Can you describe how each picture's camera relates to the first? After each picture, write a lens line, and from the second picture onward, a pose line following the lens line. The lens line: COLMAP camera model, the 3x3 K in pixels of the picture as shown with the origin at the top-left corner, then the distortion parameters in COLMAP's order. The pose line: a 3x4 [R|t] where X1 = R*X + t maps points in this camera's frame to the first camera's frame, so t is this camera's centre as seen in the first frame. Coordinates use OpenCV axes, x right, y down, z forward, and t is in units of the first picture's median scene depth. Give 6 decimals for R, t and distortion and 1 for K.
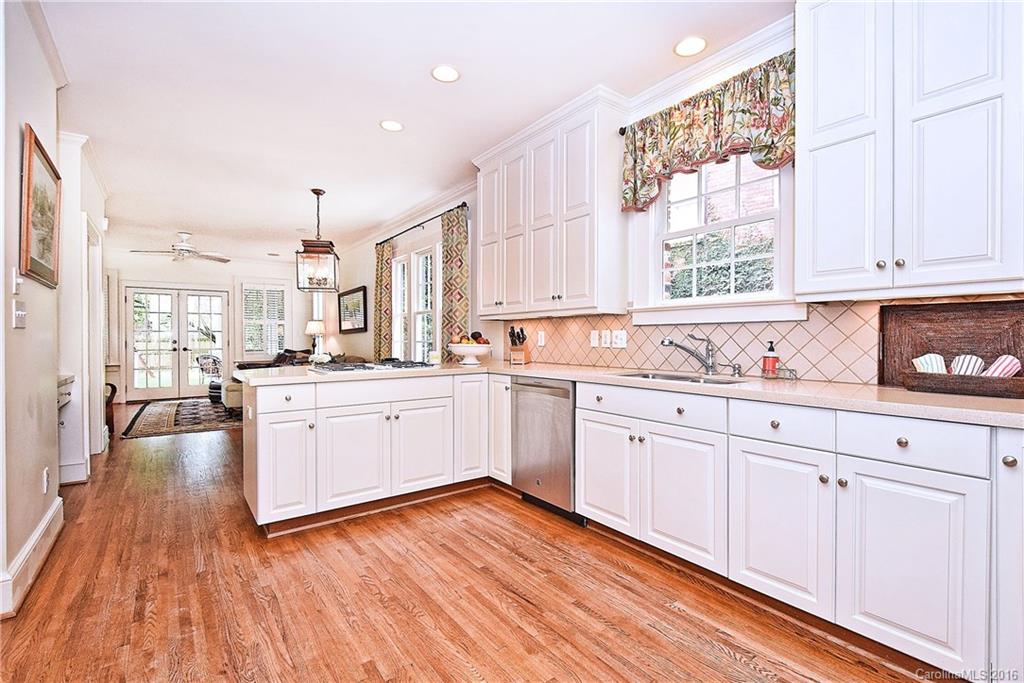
lens RADIAL K [[460.3, 0, 514.2], [0, 460.3, 342.9], [0, 0, 1]] dist [0.003710, -0.002045]
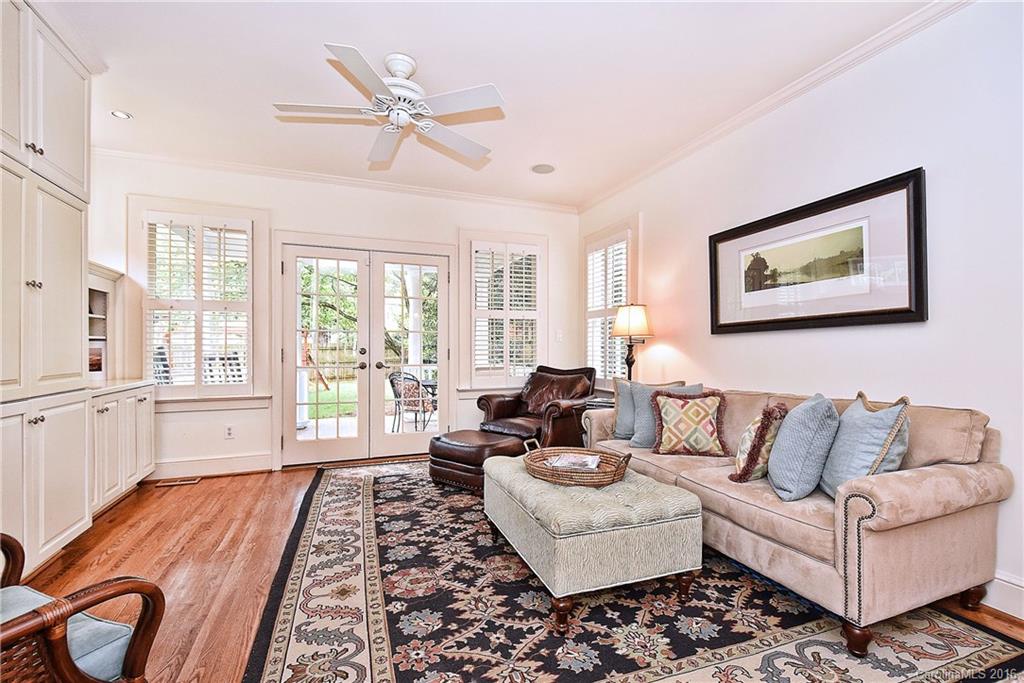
lens RADIAL K [[460.3, 0, 520.0], [0, 460.3, 345.2], [0, 0, 1]] dist [0.003710, -0.002045]
pose [[0.960418, 0.001860, -0.278556, -1.334352], [-0.005832, 0.999893, -0.013431, -0.010196], [0.278501, 0.014523, 0.960326, 1.741152]]
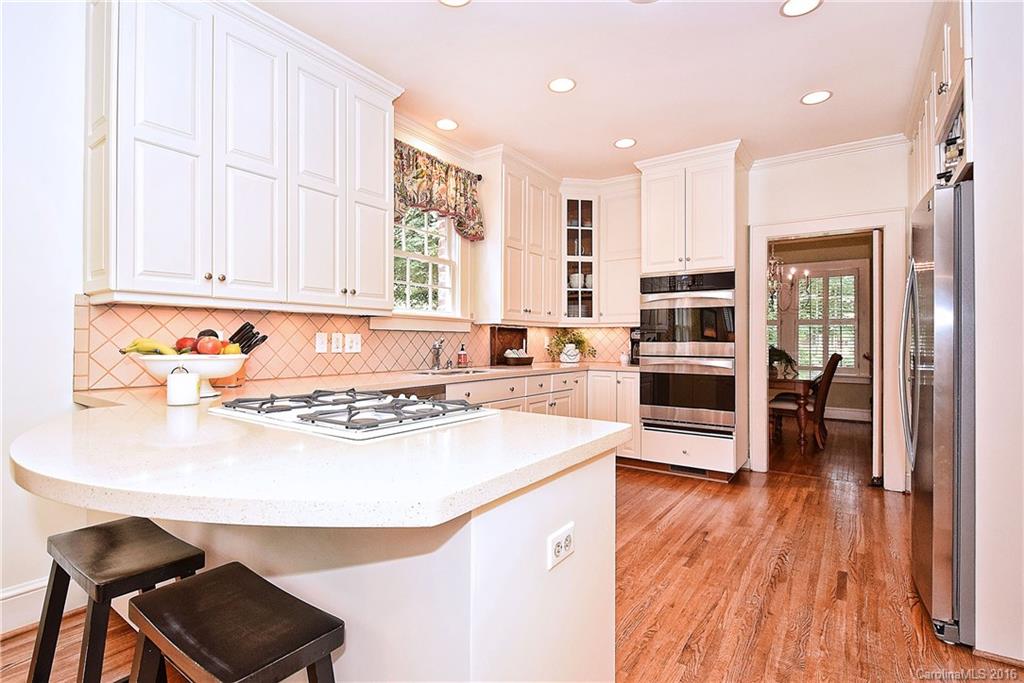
lens RADIAL K [[479.6, 0, 504.2], [0, 479.6, 344.4], [0, 0, 1]] dist [-0.017872, -0.000176]
pose [[-0.294305, -0.005818, 0.955694, -0.930572], [0.005135, 0.999957, 0.007668, -0.014237], [-0.955698, 0.007164, -0.294263, 1.167162]]
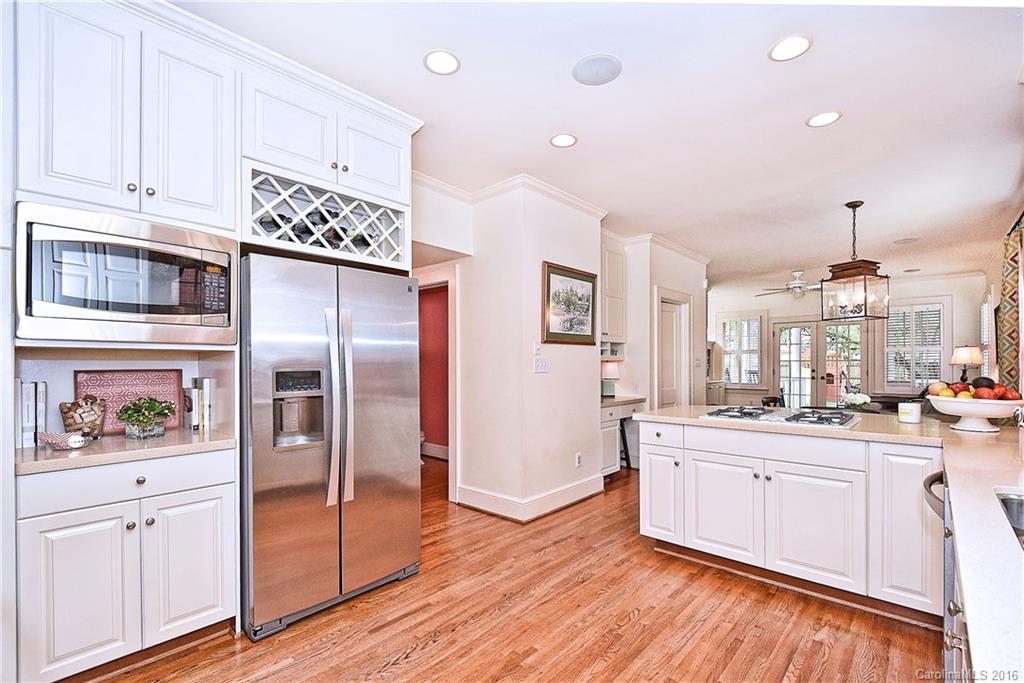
lens RADIAL K [[460.3, 0, 524.2], [0, 460.3, 359.5], [0, 0, 1]] dist [0.003710, -0.002045]
pose [[0.204161, -0.000549, -0.978937, 0.535653], [-0.011119, 0.999934, -0.002880, -0.055600], [0.978874, 0.011472, 0.204142, 0.413546]]
